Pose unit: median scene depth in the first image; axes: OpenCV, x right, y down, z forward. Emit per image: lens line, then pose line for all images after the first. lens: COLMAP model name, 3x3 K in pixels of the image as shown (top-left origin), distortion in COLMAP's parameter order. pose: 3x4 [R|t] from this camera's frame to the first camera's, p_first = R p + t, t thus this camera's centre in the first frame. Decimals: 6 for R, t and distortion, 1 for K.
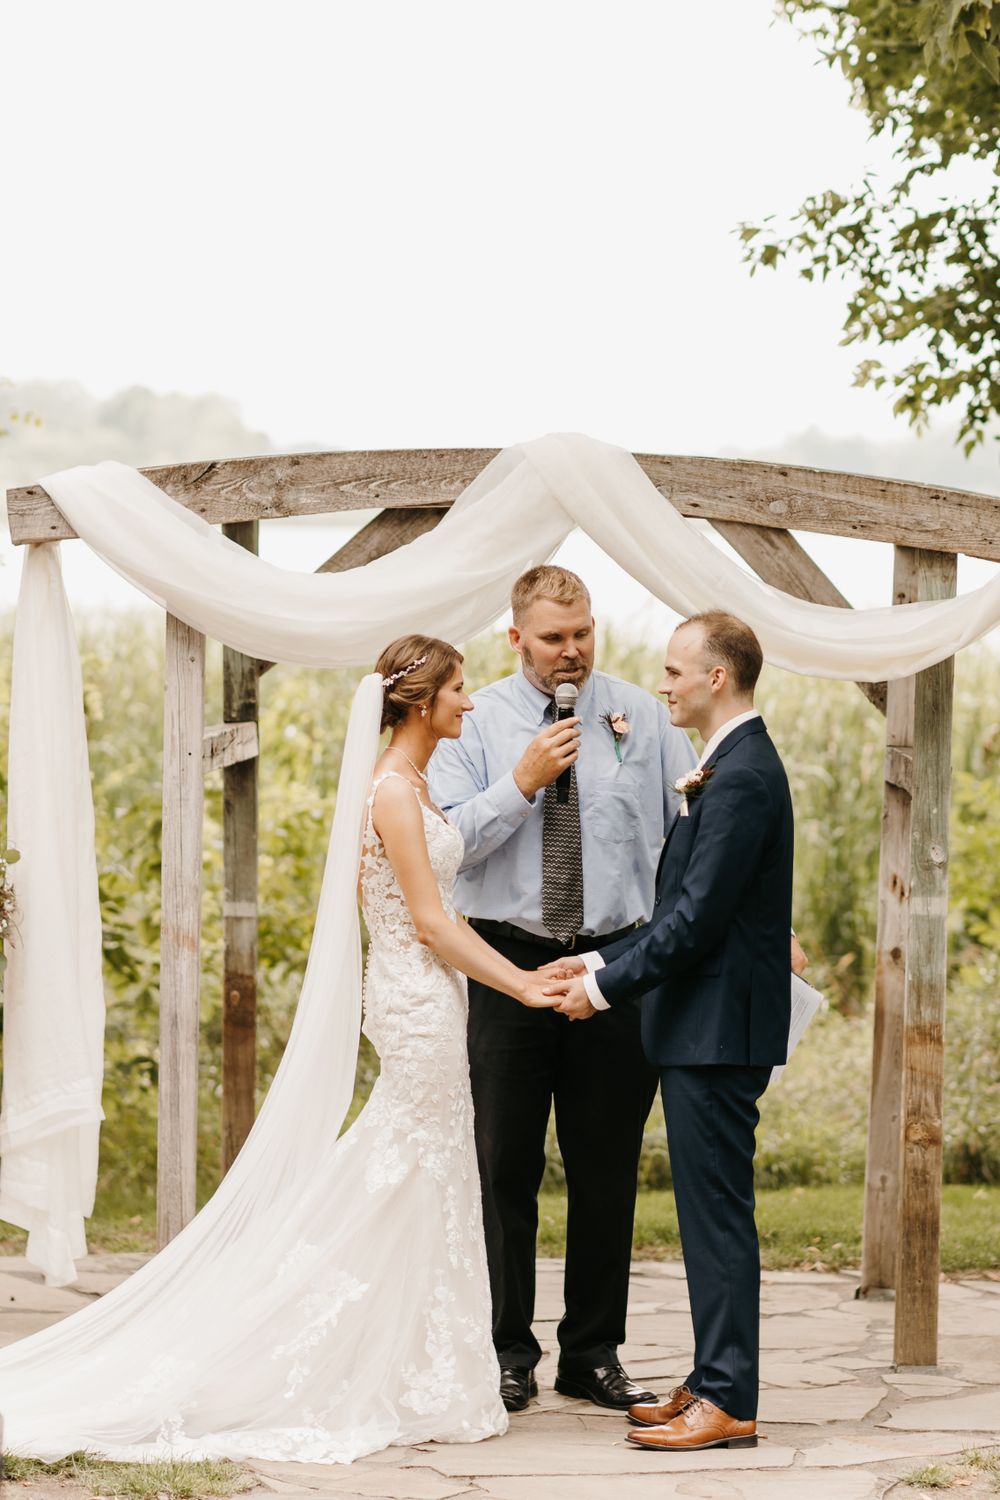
lens RADIAL K [[3566.2, 0, 567.1], [0, 3566.2, 913.3], [0, 0, 1]] dist [-0.043697, 0.333156]
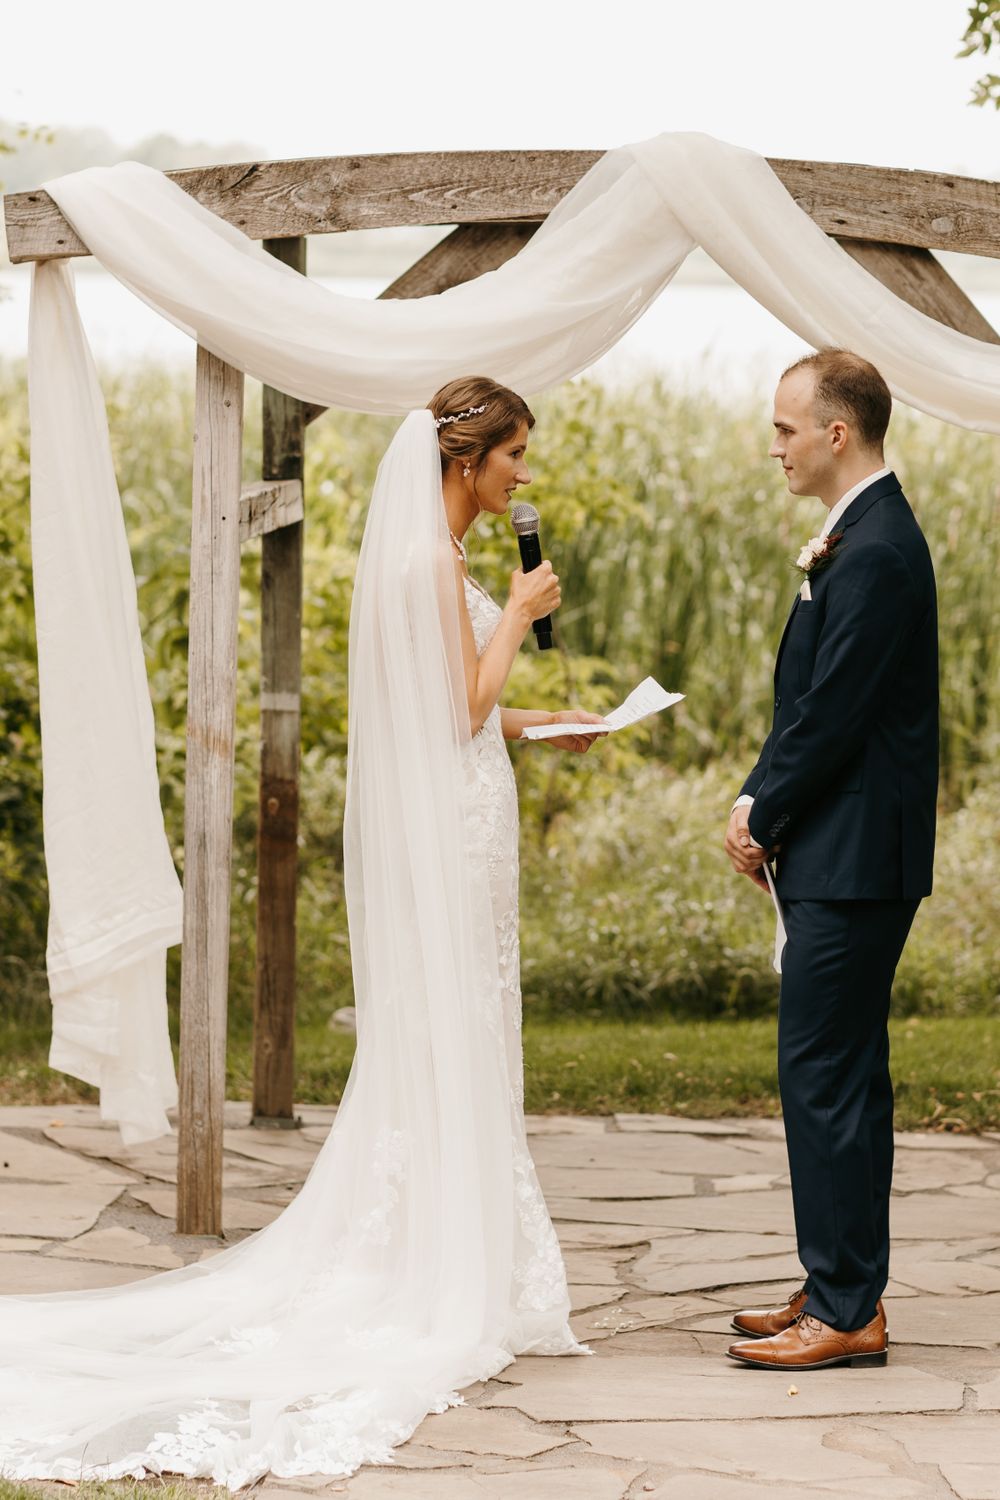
lens RADIAL K [[3588.5, 0, 573.3], [0, 3588.5, 745.3], [0, 0, 1]] dist [-0.053976, 0.186943]
pose [[0.999938, 0.010342, -0.004168, -0.018806], [-0.010252, 0.999727, 0.020977, -0.009359], [0.004384, -0.020933, 0.999771, 0.152075]]
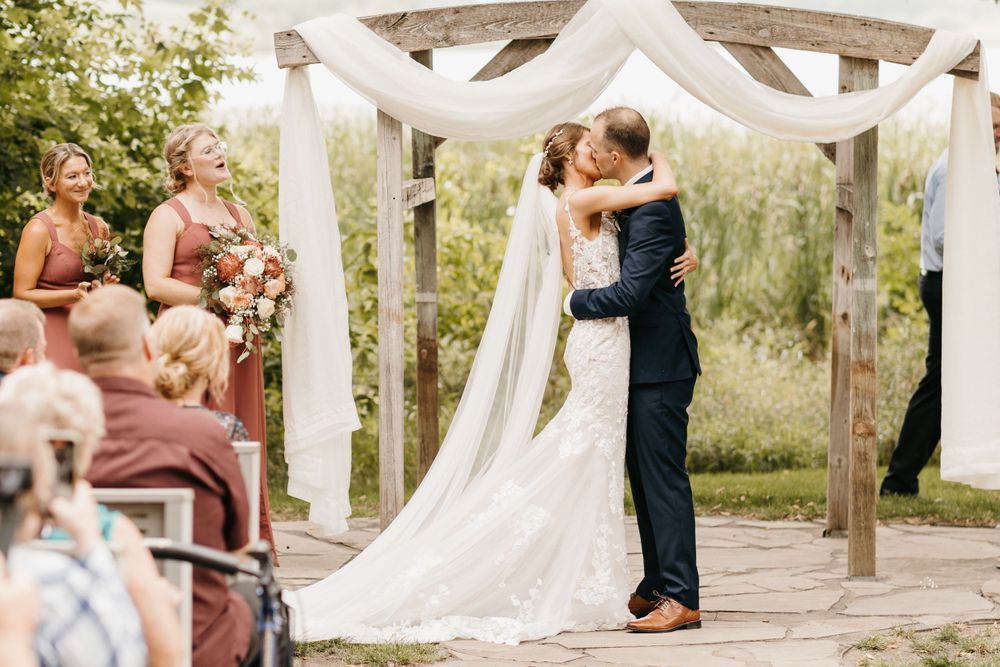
lens RADIAL K [[2374.5, 0, 596.7], [0, 2374.5, 359.6], [0, 0, 1]] dist [-0.010851, -0.319213]
pose [[0.999696, -0.021004, -0.012942, -0.003684], [0.021299, 0.999507, 0.023078, 0.003785], [0.012451, -0.023347, 0.999650, -0.045345]]
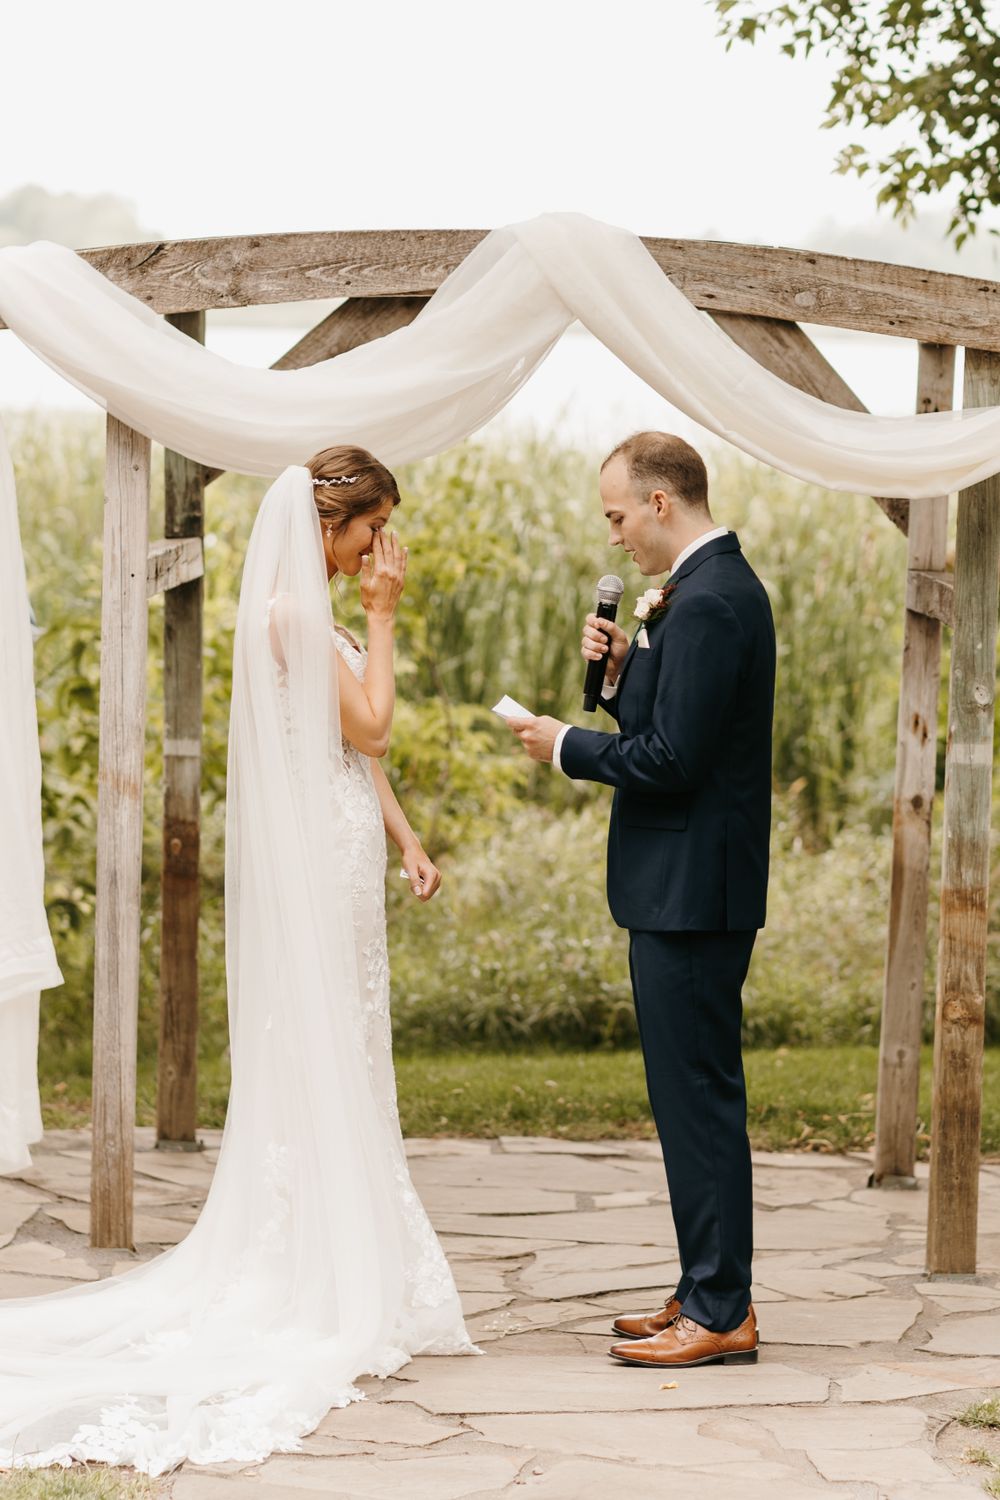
lens RADIAL K [[3581.6, 0, 499.6], [0, 3581.6, 780.9], [0, 0, 1]] dist [-0.038702, 0.041568]
pose [[0.999921, 0.006247, 0.010948, -0.022194], [-0.006438, 0.999826, 0.017494, -0.009007], [-0.010837, -0.017563, 0.999787, 0.103472]]
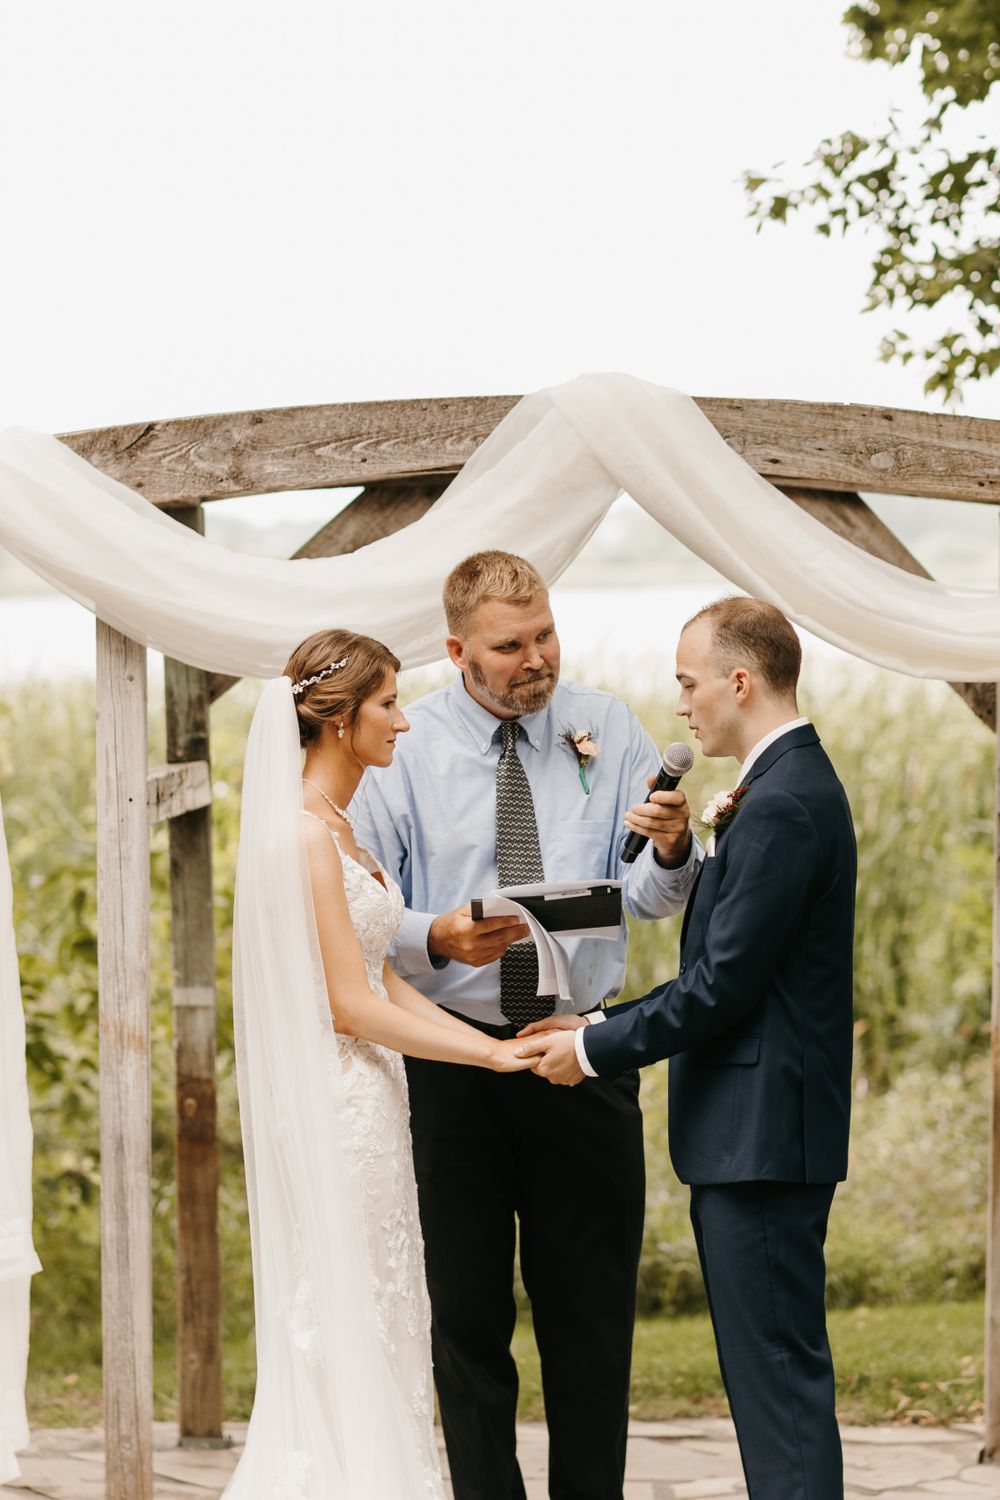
lens RADIAL K [[3600.6, 0, 500.6], [0, 3600.6, 945.6], [0, 0, 1]] dist [-0.033245, -0.066151]
pose [[0.999599, -0.027511, 0.006664, -0.028285], [0.027570, 0.999580, -0.008919, -0.003410], [-0.006416, 0.009099, 0.999938, 0.194700]]
